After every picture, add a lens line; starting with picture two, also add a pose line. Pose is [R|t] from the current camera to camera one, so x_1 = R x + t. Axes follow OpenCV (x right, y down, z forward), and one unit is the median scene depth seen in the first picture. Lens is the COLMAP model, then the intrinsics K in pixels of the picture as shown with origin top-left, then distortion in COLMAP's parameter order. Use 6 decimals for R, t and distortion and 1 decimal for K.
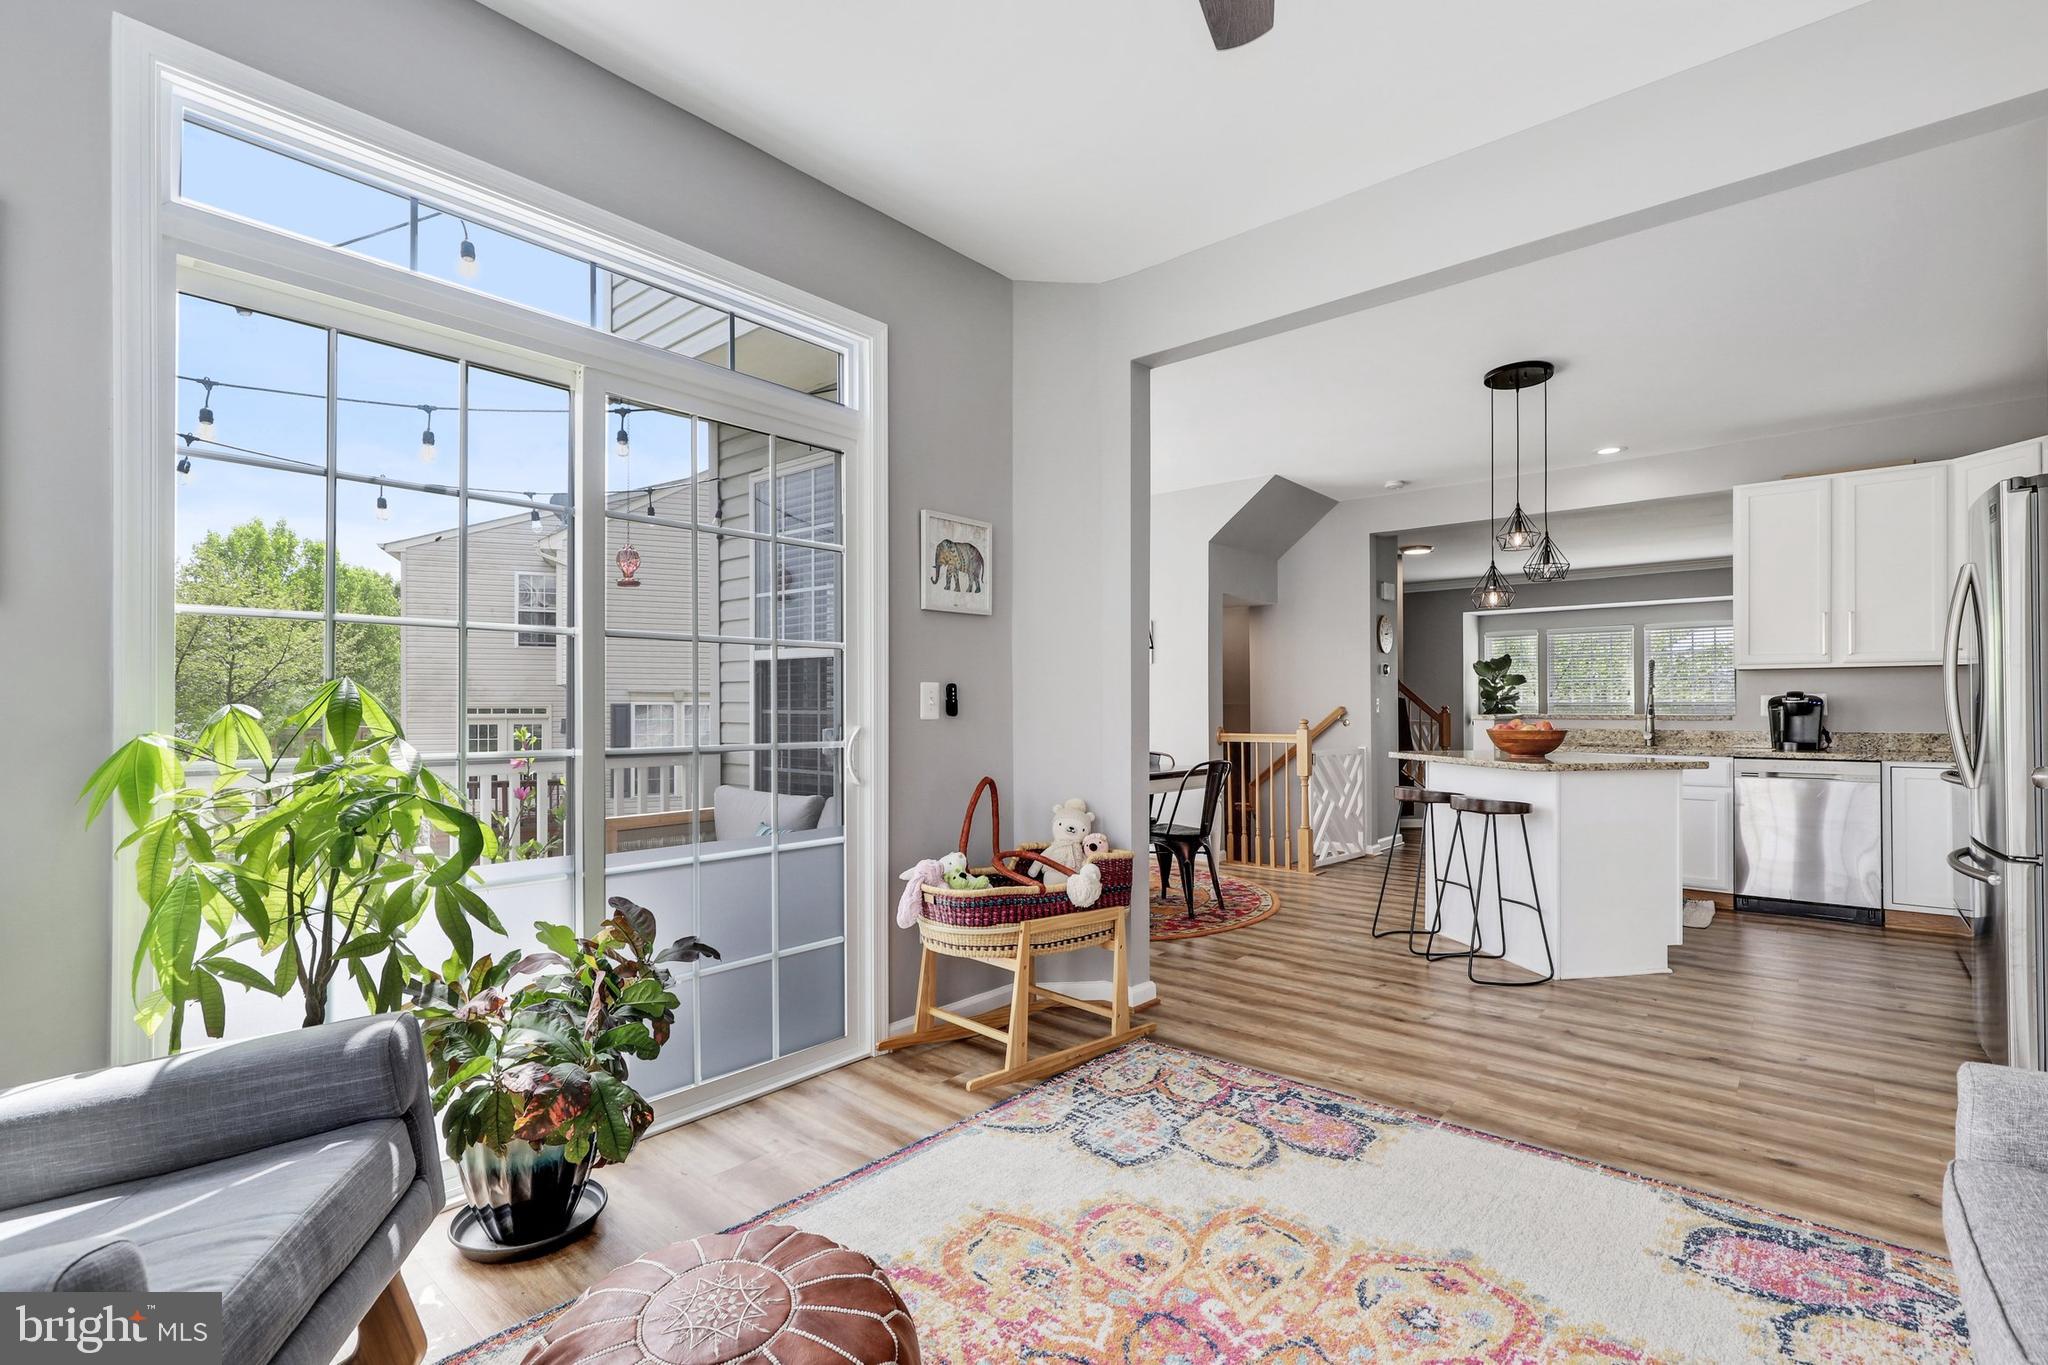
lens RADIAL K [[920.4, 0, 1024.9], [0, 920.4, 696.7], [0, 0, 1]] dist [-0.004822, 0.000011]
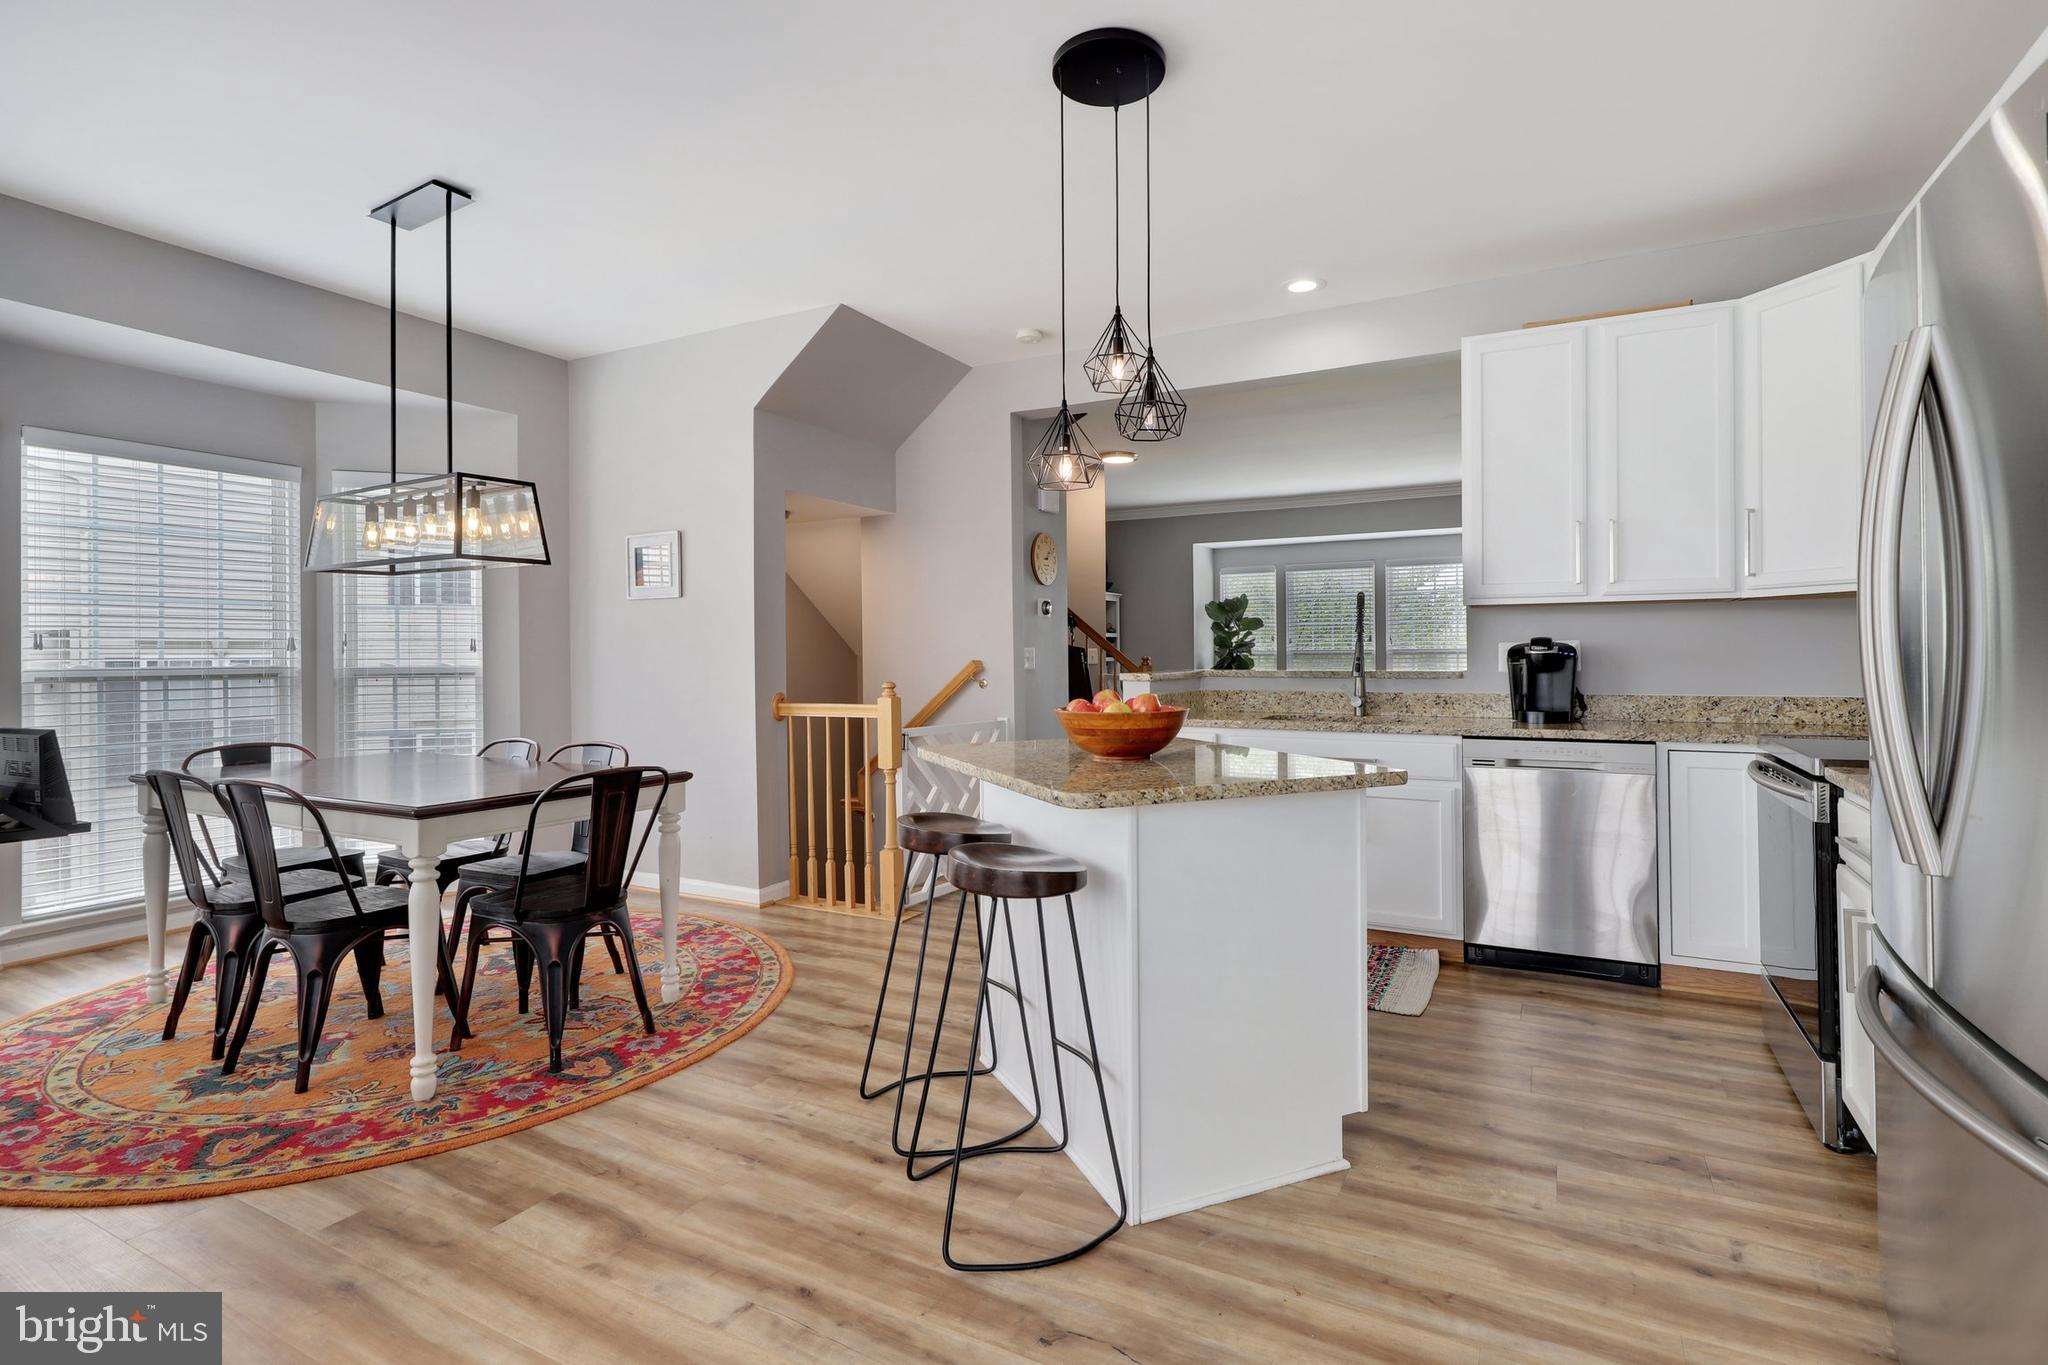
lens RADIAL K [[997.9, 0, 1005.4], [0, 997.9, 643.0], [0, 0, 1]] dist [0.004963, 0.000098]
pose [[0.977299, -0.003702, 0.211831, 0.289679], [0.003886, 0.999992, -0.000451, -0.002935], [-0.211827, 0.001264, 0.977306, 0.354849]]
